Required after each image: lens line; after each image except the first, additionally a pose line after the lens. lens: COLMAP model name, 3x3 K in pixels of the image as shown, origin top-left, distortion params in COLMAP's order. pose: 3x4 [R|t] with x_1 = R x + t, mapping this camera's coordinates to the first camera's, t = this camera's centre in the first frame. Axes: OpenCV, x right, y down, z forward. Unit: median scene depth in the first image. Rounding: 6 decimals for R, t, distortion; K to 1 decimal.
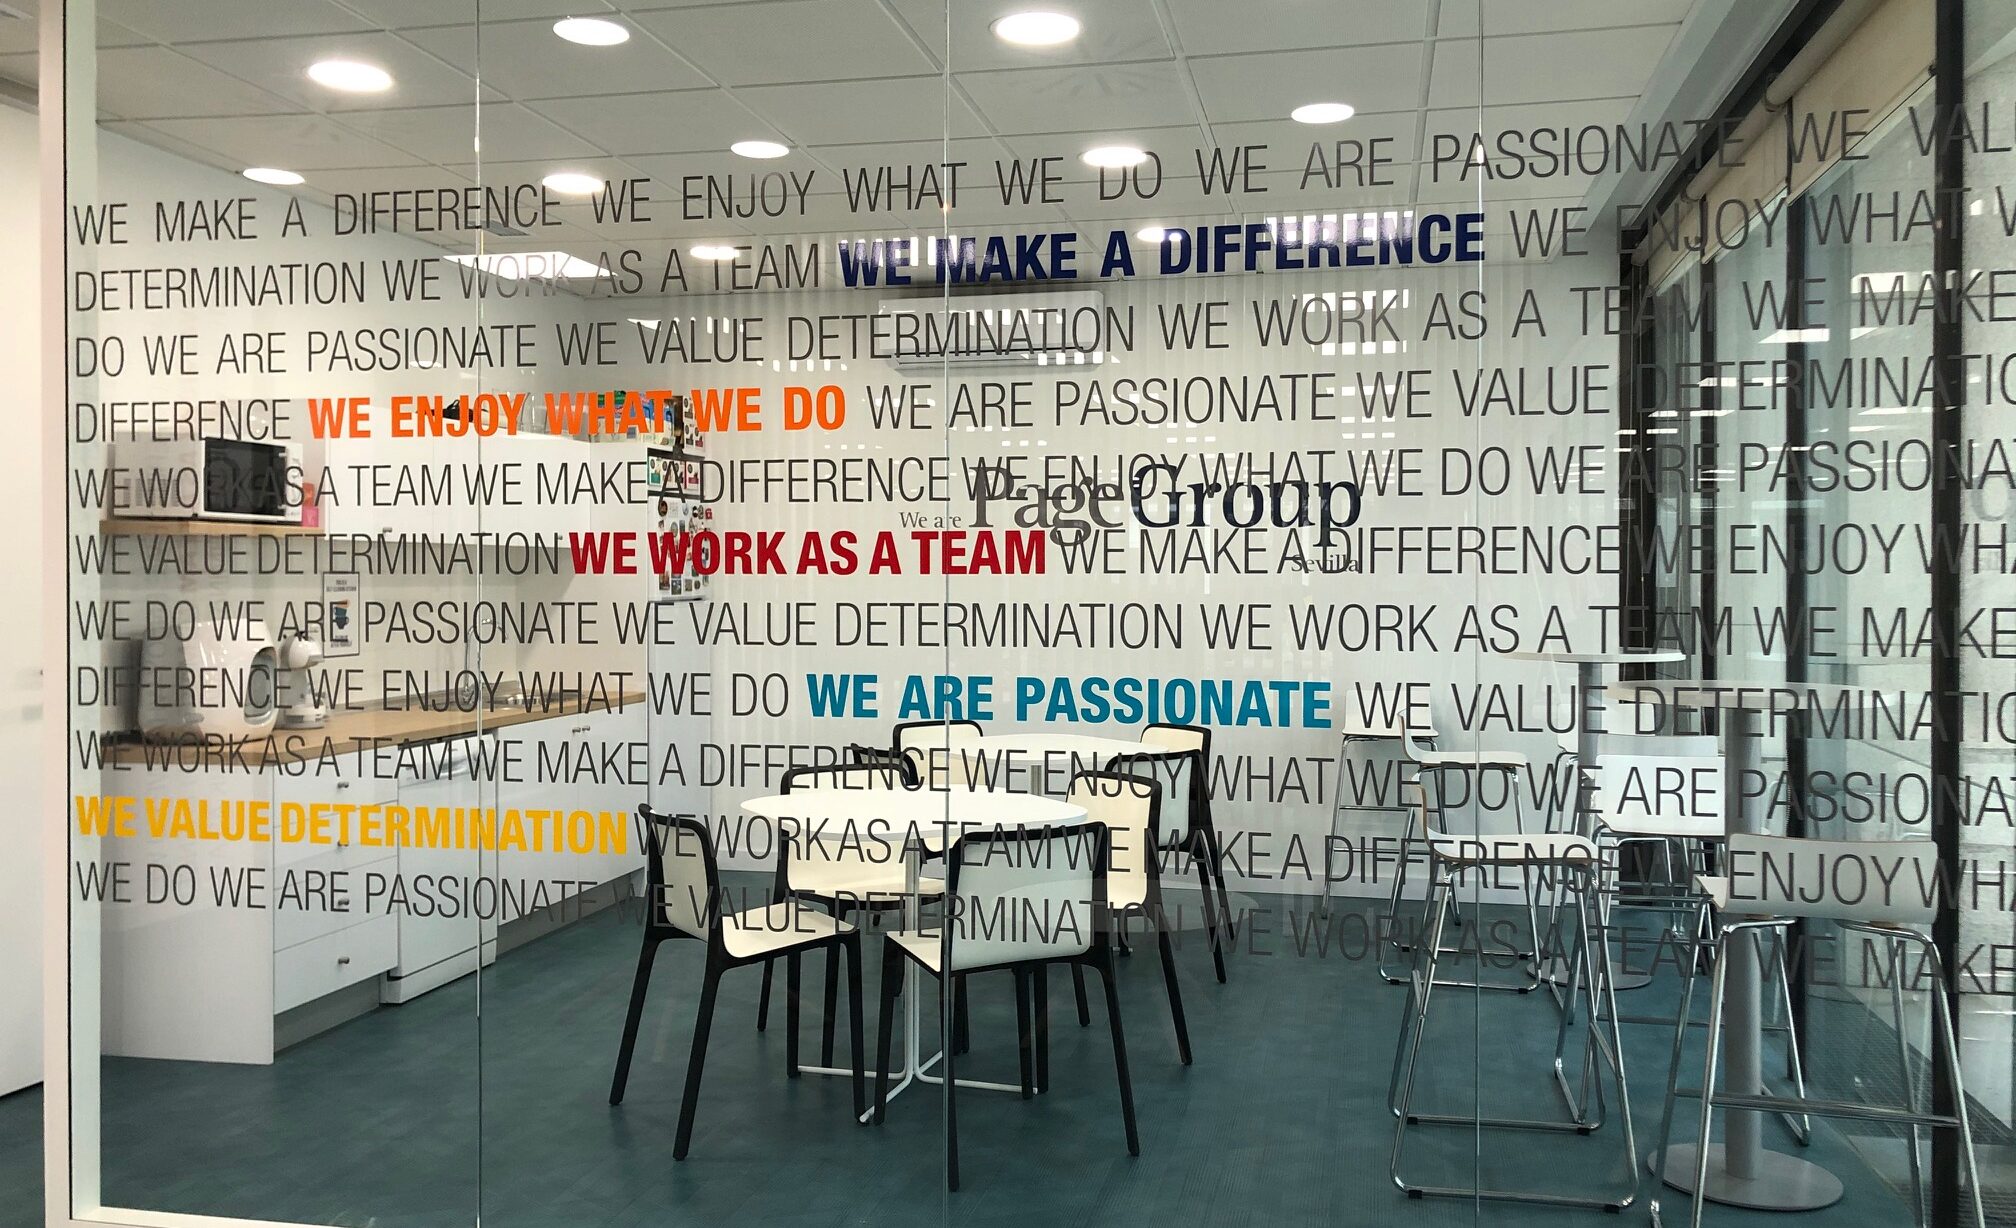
lens RADIAL K [[1689.2, 0, 1010.0], [0, 1689.2, 601.4], [0, 0, 1]] dist [0.019260, -0.000654]
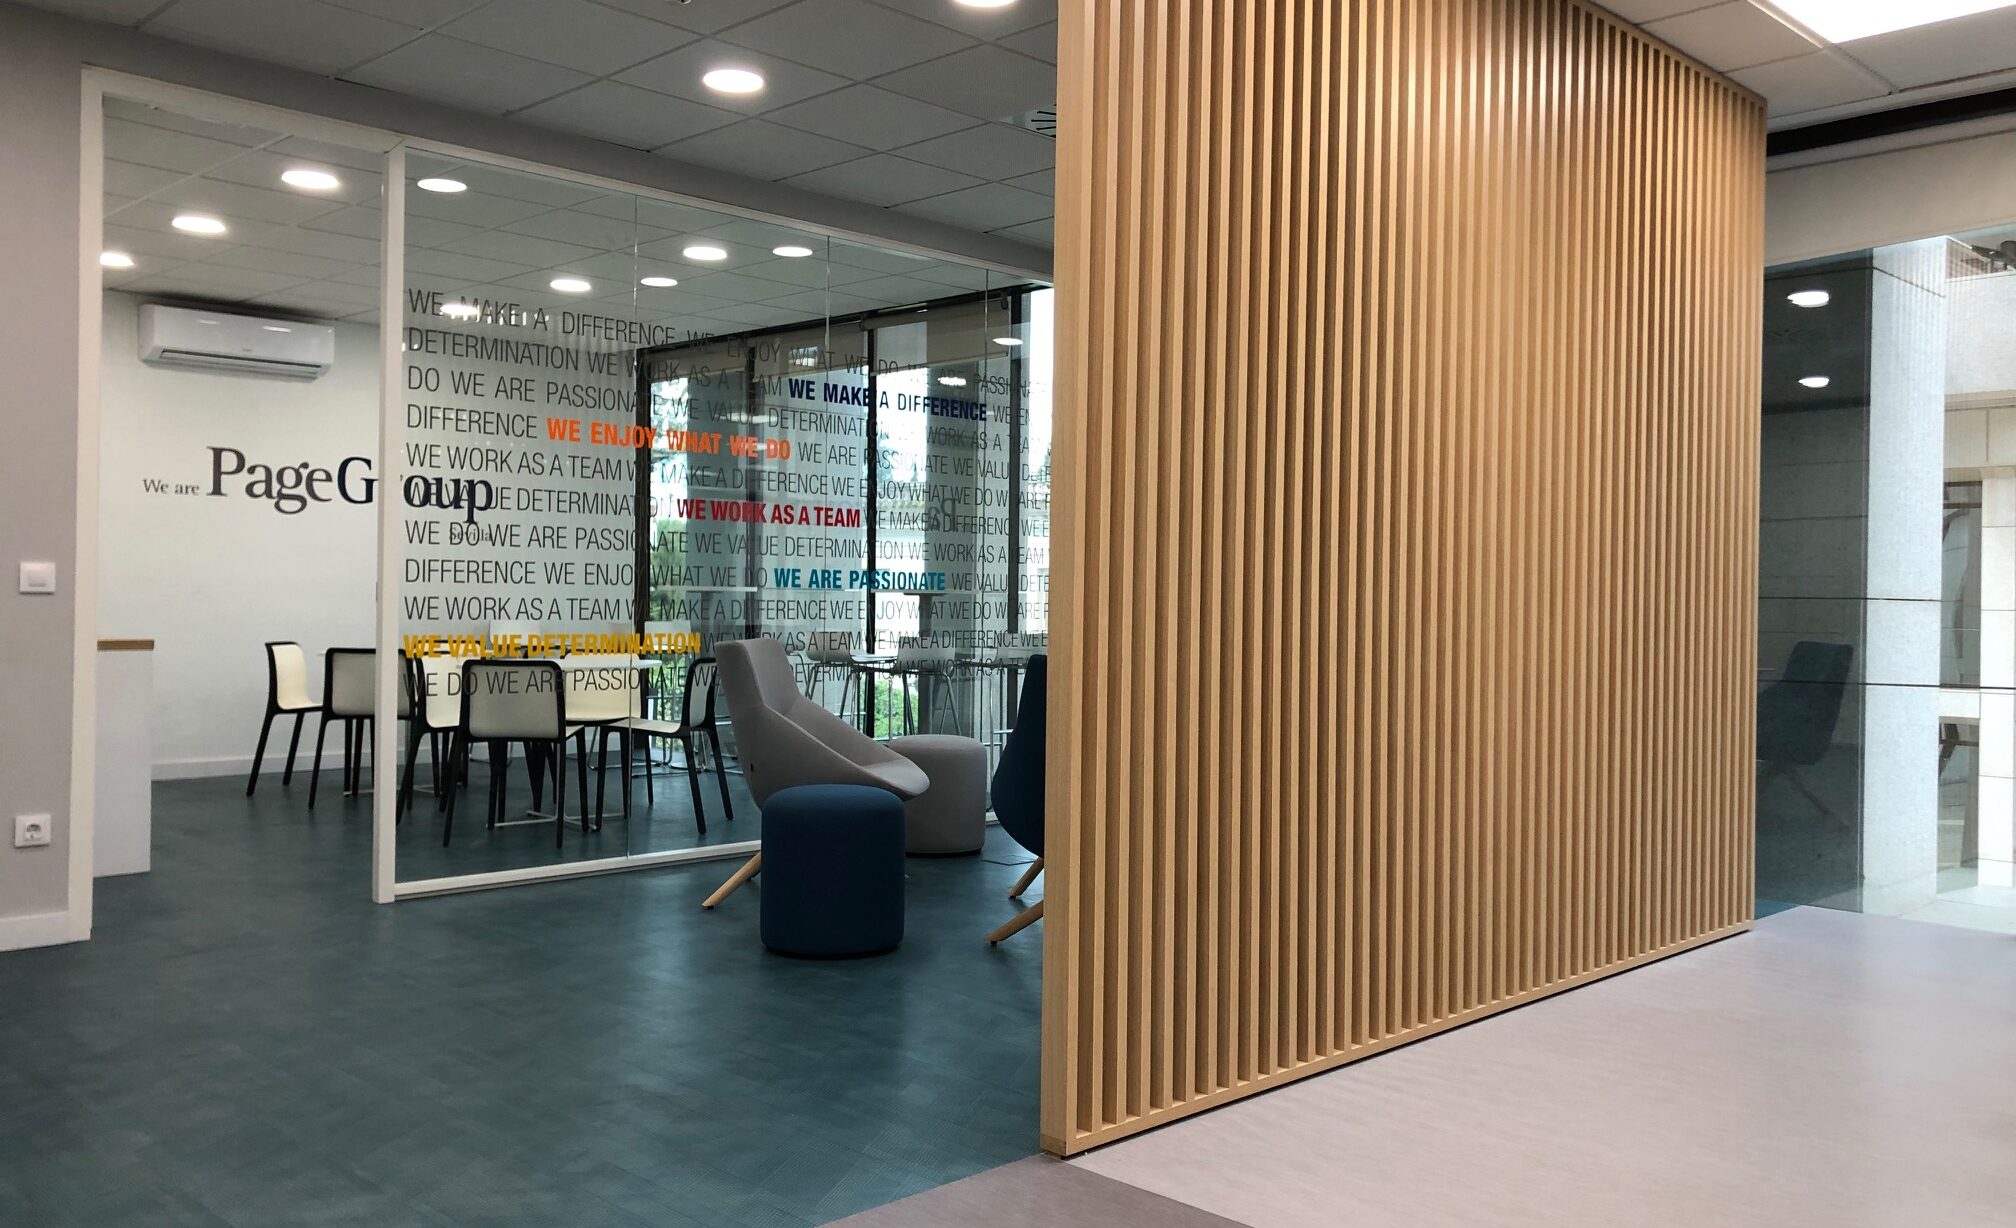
lens RADIAL K [[1689.2, 0, 1011.3], [0, 1689.2, 608.3], [0, 0, 1]] dist [0.019260, -0.000654]
pose [[0.549243, 0.002879, 0.835657, -1.822241], [-0.003324, 0.999994, -0.001260, 0.098394], [-0.835656, -0.002086, 0.549250, -0.489485]]
